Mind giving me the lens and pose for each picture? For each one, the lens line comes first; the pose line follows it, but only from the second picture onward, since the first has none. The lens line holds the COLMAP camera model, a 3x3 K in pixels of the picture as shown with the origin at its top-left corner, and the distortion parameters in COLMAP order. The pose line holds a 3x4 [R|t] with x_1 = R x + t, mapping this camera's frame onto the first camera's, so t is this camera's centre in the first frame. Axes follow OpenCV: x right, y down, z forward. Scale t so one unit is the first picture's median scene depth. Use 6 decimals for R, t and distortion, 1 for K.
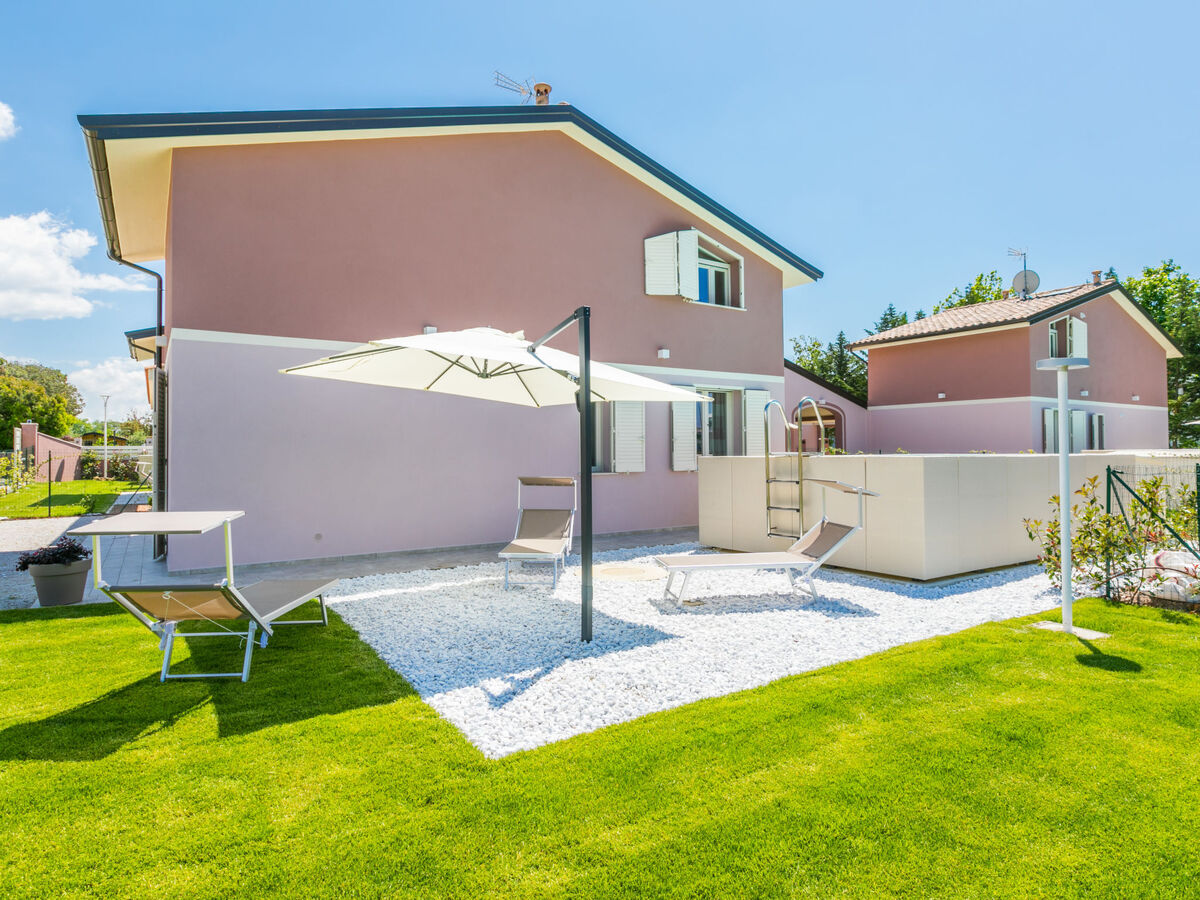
lens RADIAL K [[727.9, 0, 538.4], [0, 727.9, 432.7], [0, 0, 1]] dist [0.012681, 0.000208]
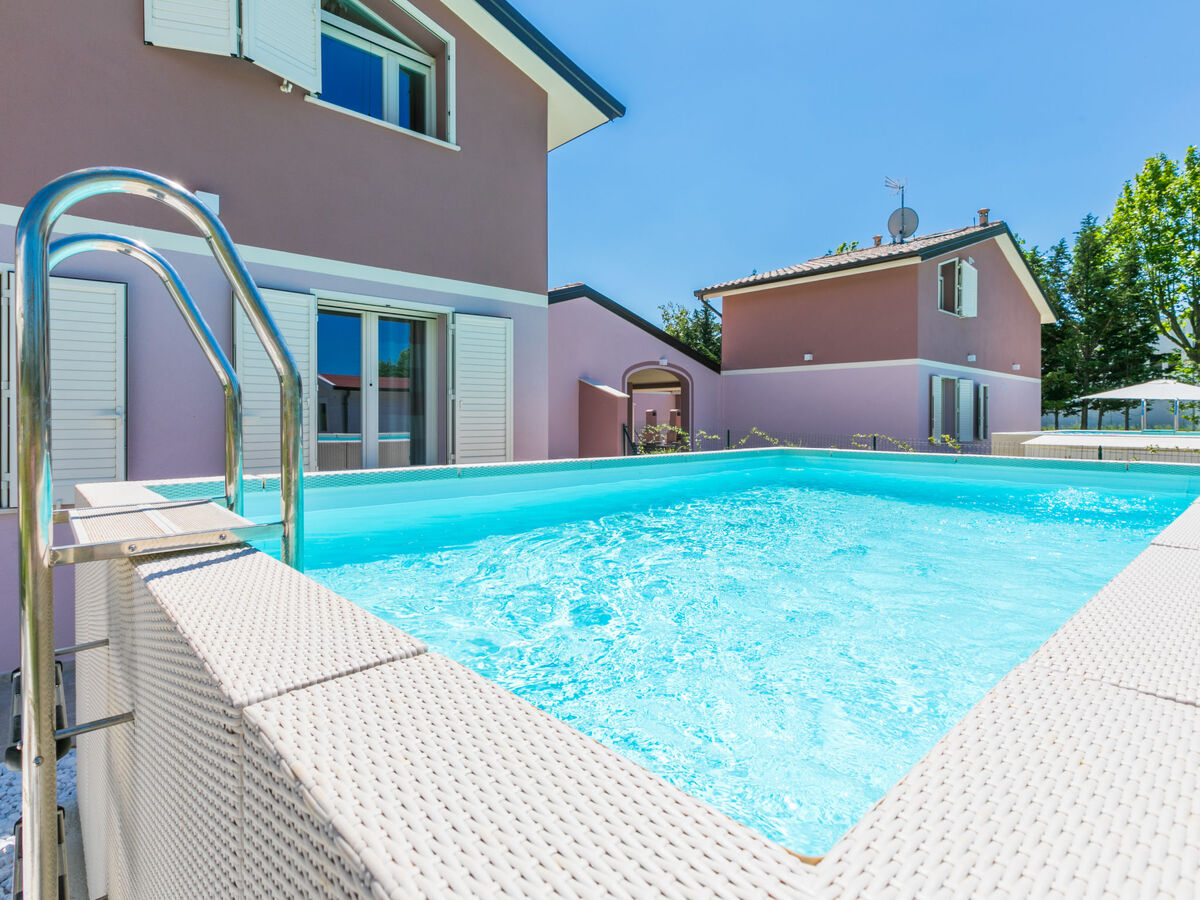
lens RADIAL K [[727.9, 0, 557.2], [0, 727.9, 413.0], [0, 0, 1]] dist [0.012681, 0.000208]
pose [[0.982553, 0.010334, 0.185694, 0.172621], [-0.013910, 0.999742, 0.017969, -0.001925], [-0.185460, -0.020239, 0.982443, 0.337952]]
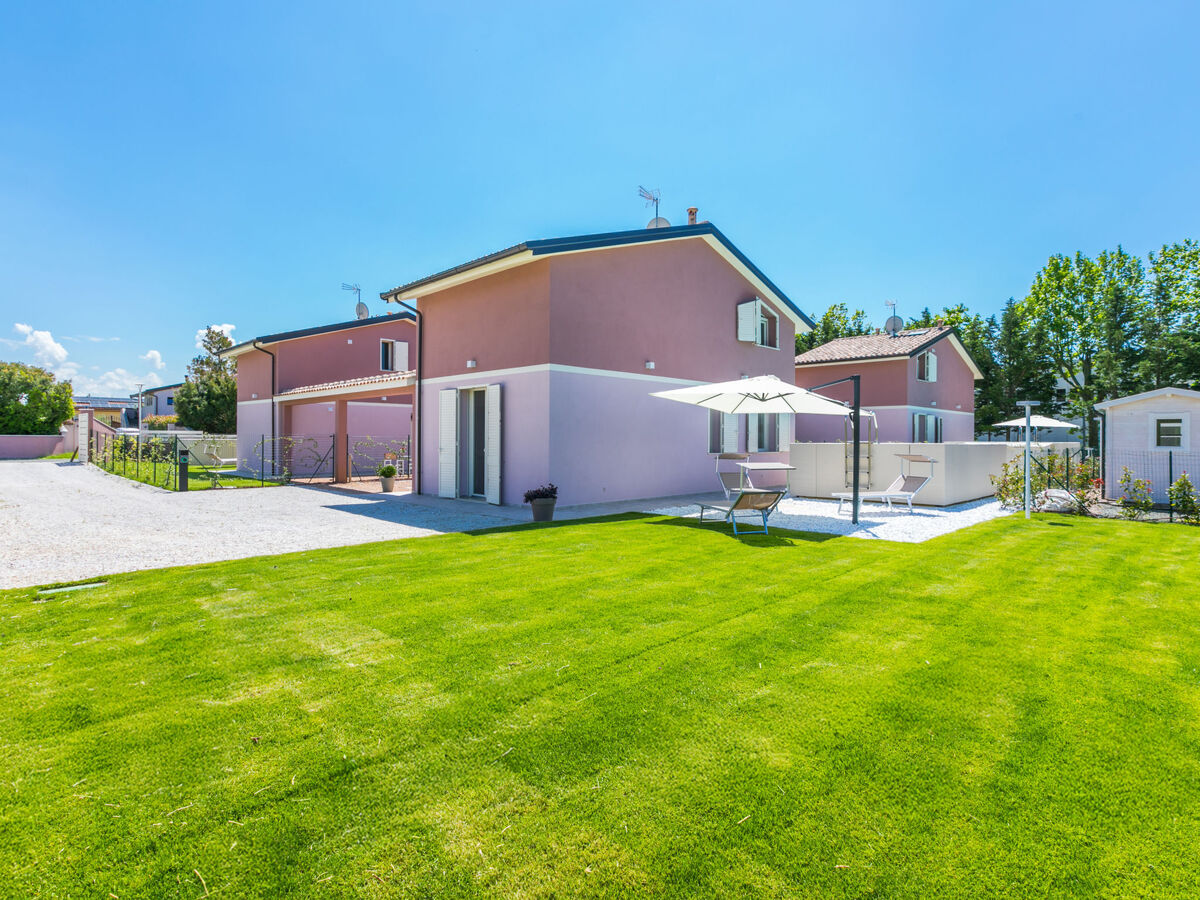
lens RADIAL K [[677.8, 0, 571.8], [0, 677.8, 425.9], [0, 0, 1]] dist [0.027969, -0.001316]
pose [[0.975732, 0.013807, 0.218532, -0.305056], [-0.015130, 0.999876, 0.004383, -0.003371], [-0.218444, -0.007583, 0.975820, -0.210360]]
